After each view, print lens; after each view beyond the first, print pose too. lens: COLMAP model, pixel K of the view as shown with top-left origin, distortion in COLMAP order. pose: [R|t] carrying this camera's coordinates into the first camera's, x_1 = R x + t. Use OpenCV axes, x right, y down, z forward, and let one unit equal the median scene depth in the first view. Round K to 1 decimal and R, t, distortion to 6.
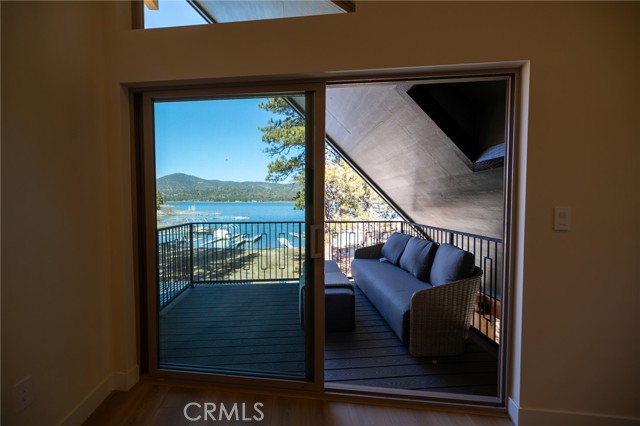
lens RADIAL K [[275.5, 0, 320.0], [0, 275.5, 213.0], [0, 0, 1]] dist [-0.000989, -0.000075]
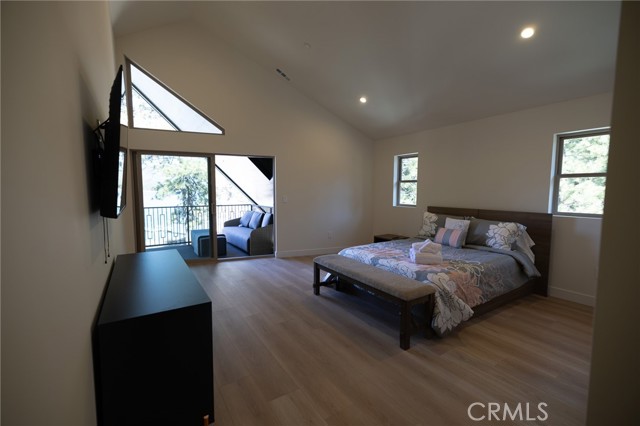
lens RADIAL K [[286.9, 0, 320.0], [0, 286.9, 213.0], [0, 0, 1]] dist [0.001536, 0.000180]
pose [[0.889624, -0.039744, 0.454960, -0.045039], [0.021942, 0.998775, 0.044344, 0.003933], [-0.456166, -0.029467, 0.889407, -0.254584]]
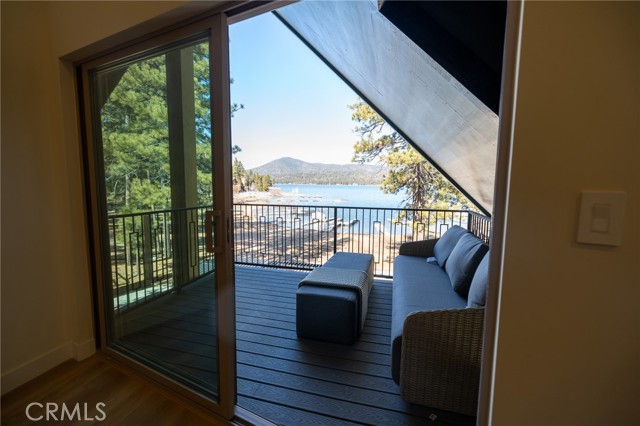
lens RADIAL K [[286.9, 0, 320.0], [0, 286.9, 213.0], [0, 0, 1]] dist [0.001536, 0.000180]
pose [[0.932733, 0.045564, -0.357678, 0.060865], [-0.025616, 0.997851, 0.060314, -0.000423], [0.359657, -0.047095, 0.931895, 0.040247]]
